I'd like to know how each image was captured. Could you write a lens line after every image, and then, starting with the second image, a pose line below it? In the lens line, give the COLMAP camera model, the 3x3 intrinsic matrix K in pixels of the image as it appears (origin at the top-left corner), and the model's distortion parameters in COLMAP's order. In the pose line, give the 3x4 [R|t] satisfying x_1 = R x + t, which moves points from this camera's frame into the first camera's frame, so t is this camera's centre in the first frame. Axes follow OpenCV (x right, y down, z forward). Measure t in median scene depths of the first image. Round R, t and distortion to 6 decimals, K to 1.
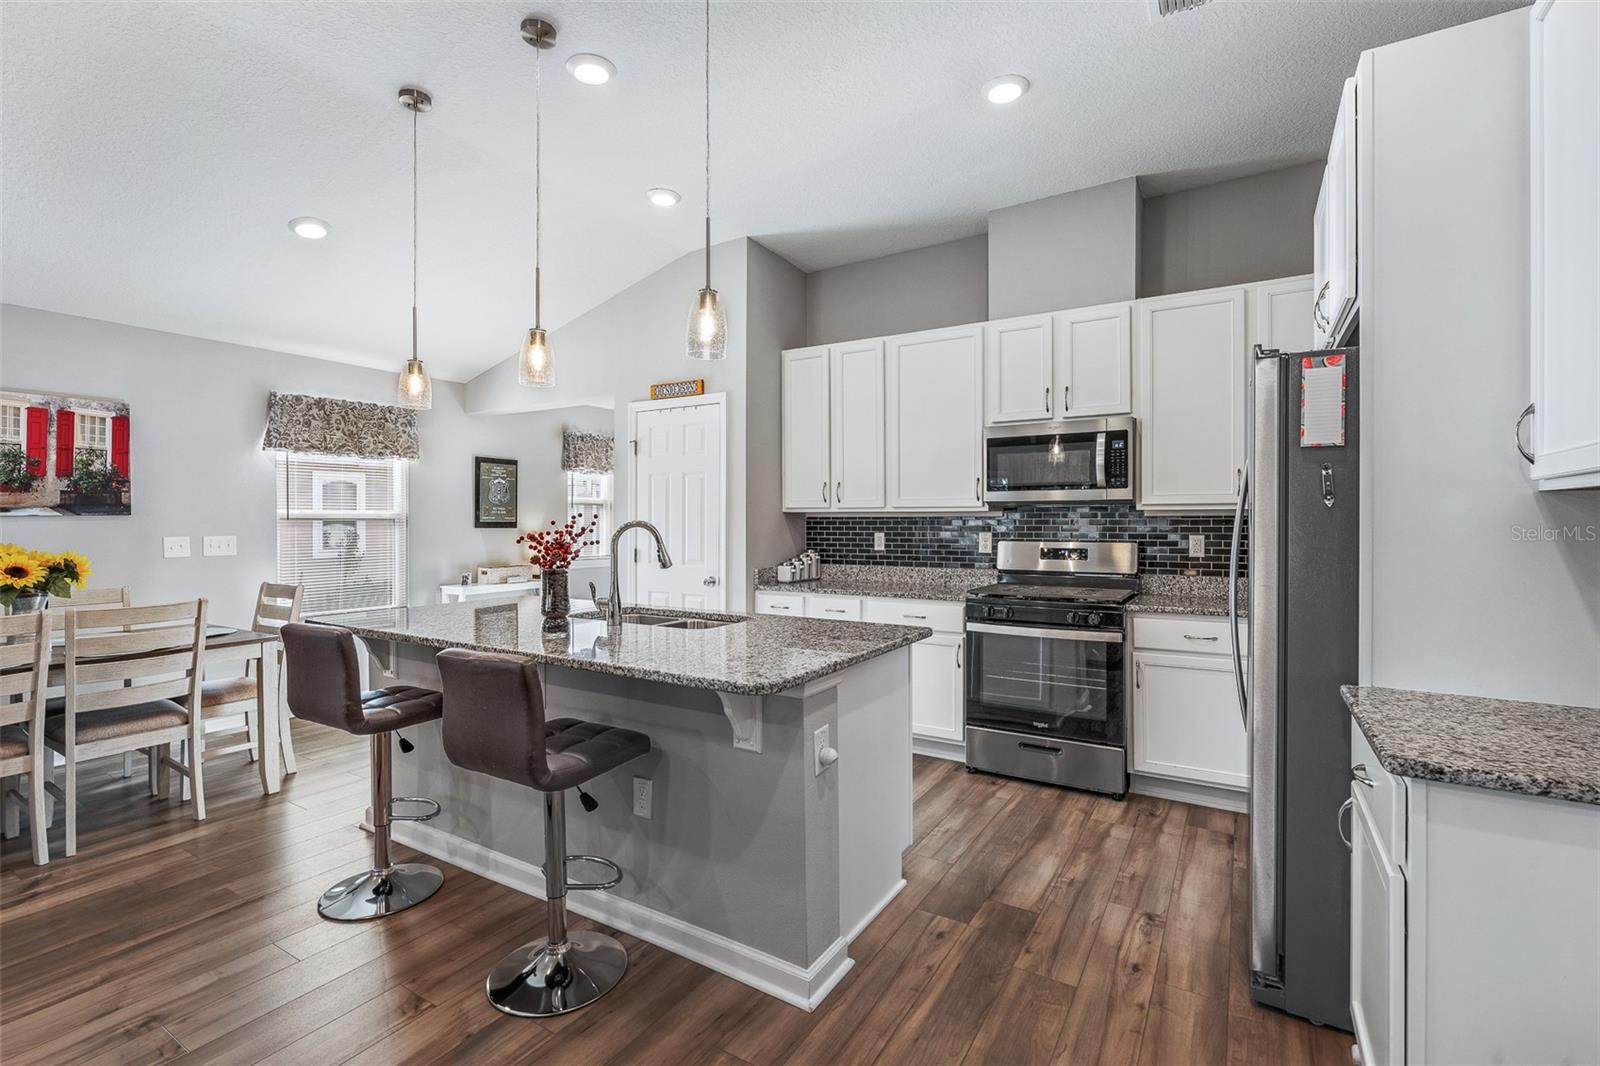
lens RADIAL K [[725.3, 0, 803.3], [0, 725.3, 525.6], [0, 0, 1]] dist [-0.004975, 0.002413]
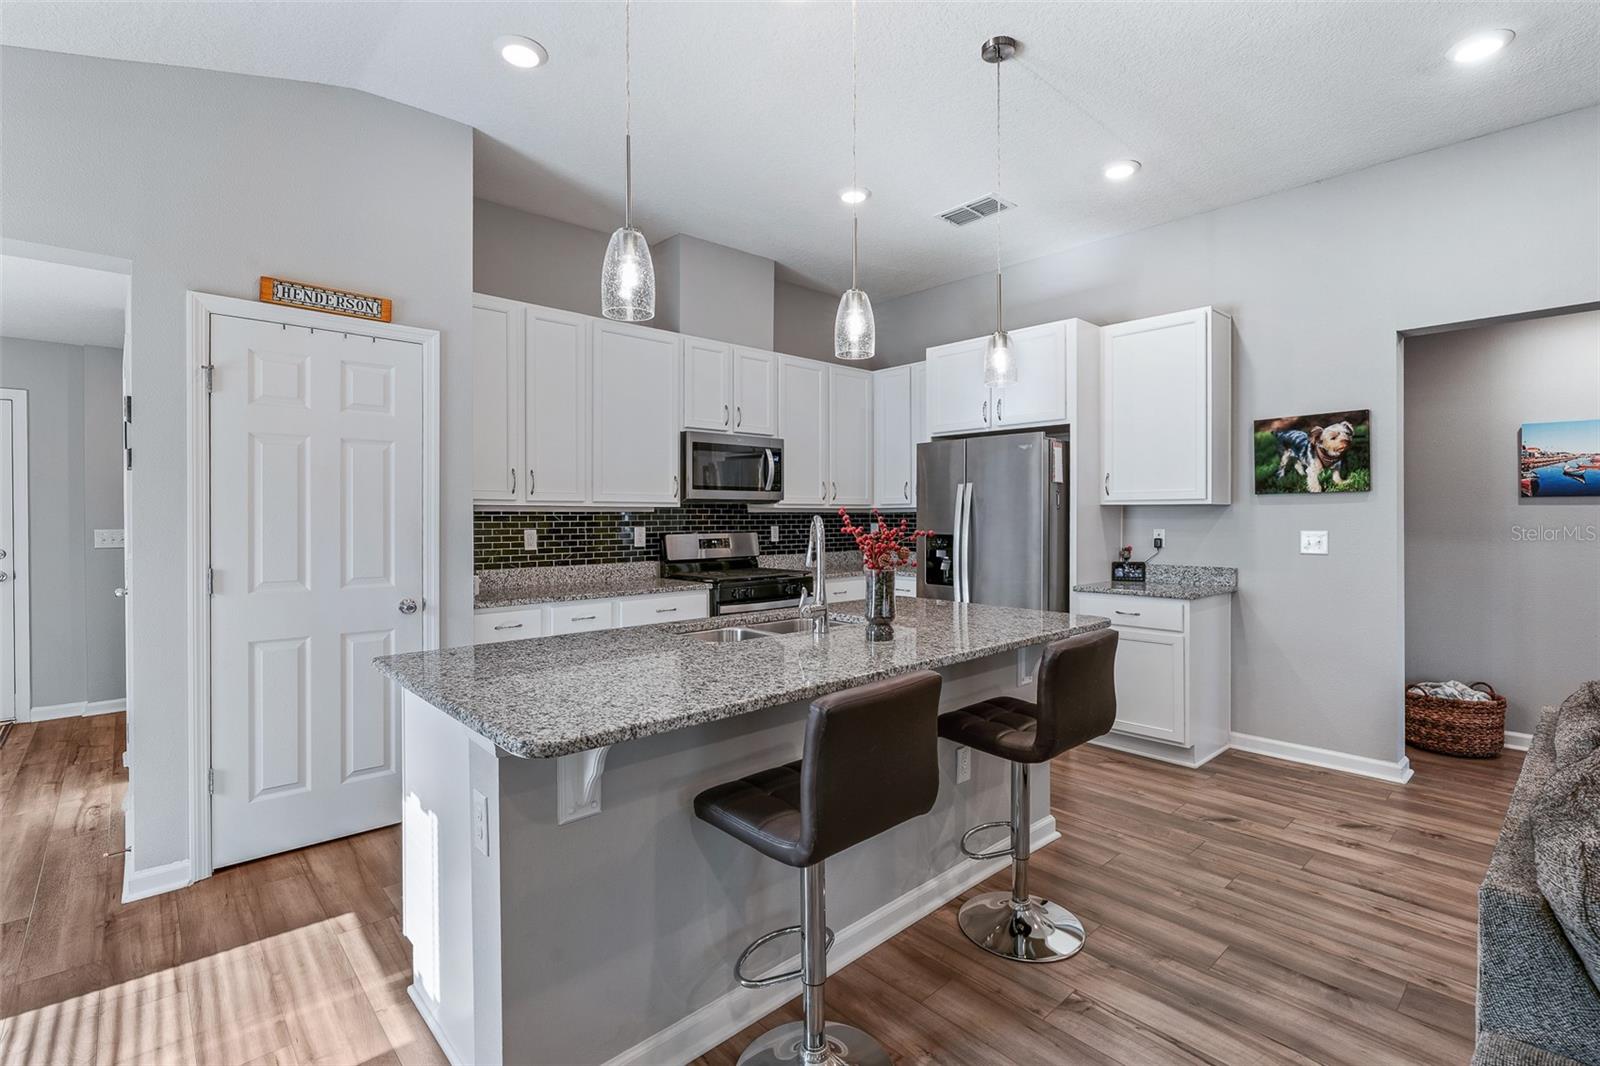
lens RADIAL K [[725.3, 0, 801.9], [0, 725.3, 531.4], [0, 0, 1]] dist [-0.004975, 0.002413]
pose [[0.277999, -0.019647, 0.960380, -0.760589], [0.008223, 0.999803, 0.018073, -0.001431], [-0.960546, 0.002873, 0.278106, 0.528166]]
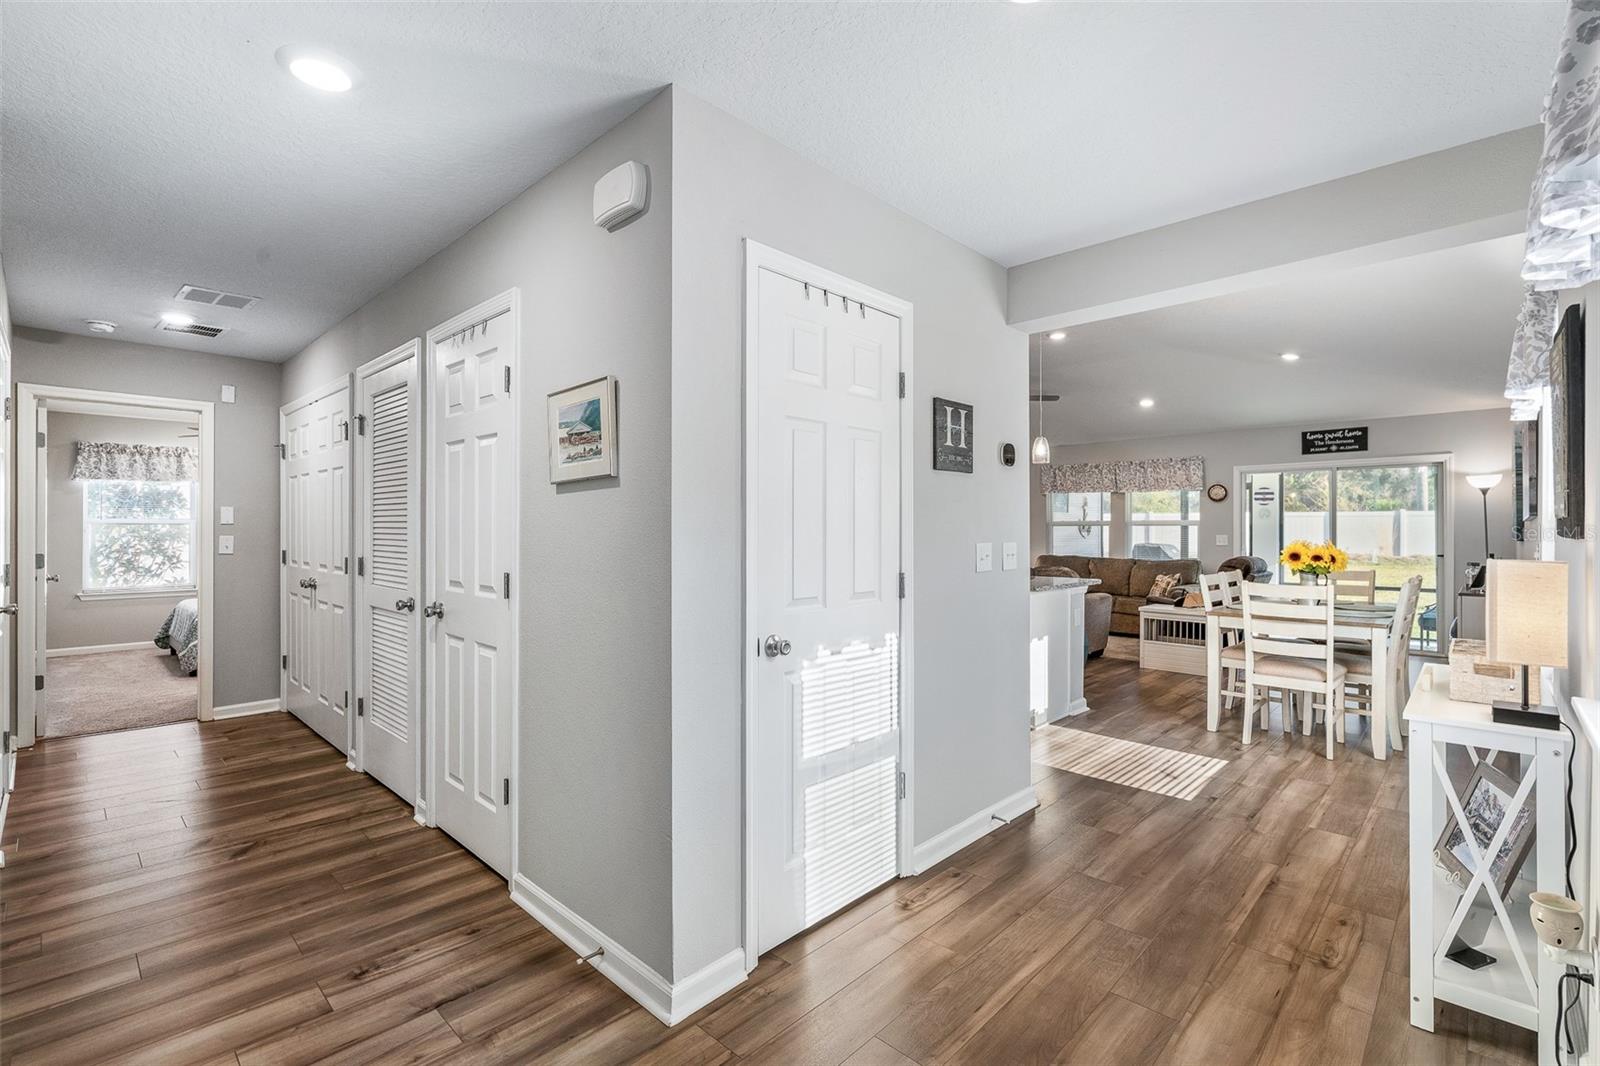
lens RADIAL K [[725.3, 0, 799.2], [0, 725.3, 528.2], [0, 0, 1]] dist [-0.004975, 0.002413]
pose [[-0.976770, 0.000764, 0.214290, -0.247536], [0.001590, 0.999992, 0.003684, -0.005265], [-0.214285, 0.003939, -0.976763, 2.125904]]
